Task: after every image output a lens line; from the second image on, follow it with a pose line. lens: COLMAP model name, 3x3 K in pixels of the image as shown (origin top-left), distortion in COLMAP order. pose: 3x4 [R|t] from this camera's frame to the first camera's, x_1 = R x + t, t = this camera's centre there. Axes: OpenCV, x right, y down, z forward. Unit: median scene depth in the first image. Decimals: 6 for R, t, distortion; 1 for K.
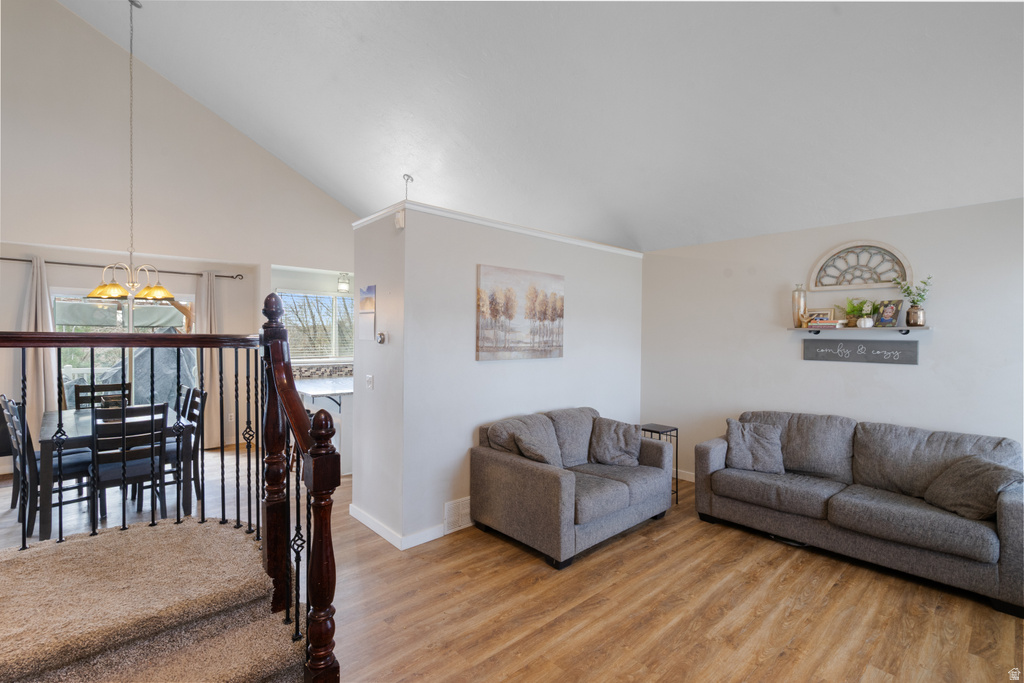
lens RADIAL K [[462.0, 0, 509.2], [0, 462.0, 341.9], [0, 0, 1]] dist [-0.001156, 0.001261]
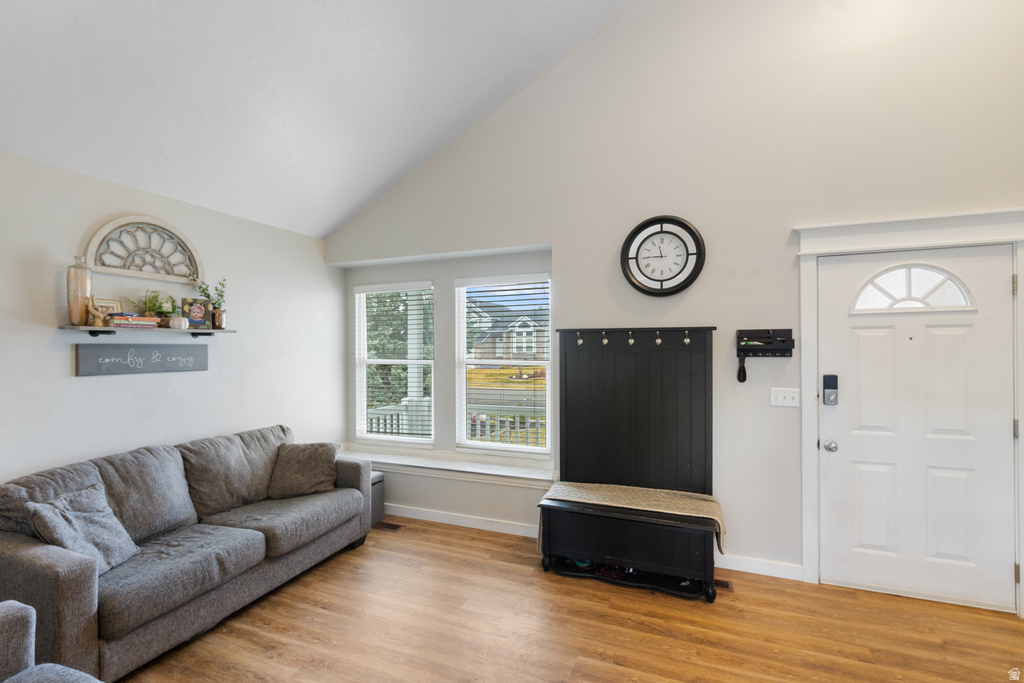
lens RADIAL K [[462.0, 0, 509.2], [0, 462.0, 347.5], [0, 0, 1]] dist [-0.001156, 0.001261]
pose [[-0.437752, -0.009982, 0.899040, -0.218378], [0.012082, 0.999783, 0.016983, -0.005075], [-0.899014, 0.018297, -0.437536, 0.825972]]
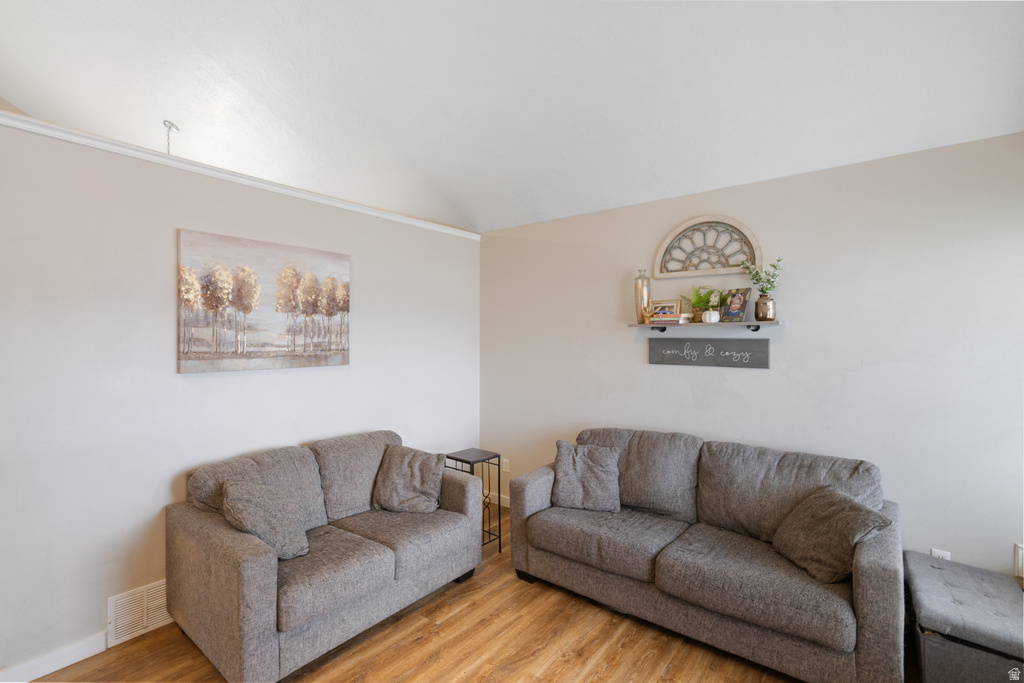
lens RADIAL K [[462.0, 0, 509.4], [0, 462.0, 341.7], [0, 0, 1]] dist [-0.001156, 0.001261]
pose [[0.986823, -0.007838, 0.161616, 0.295377], [0.008669, 0.999953, -0.004434, 0.001985], [-0.161573, 0.005777, 0.986844, 0.266976]]
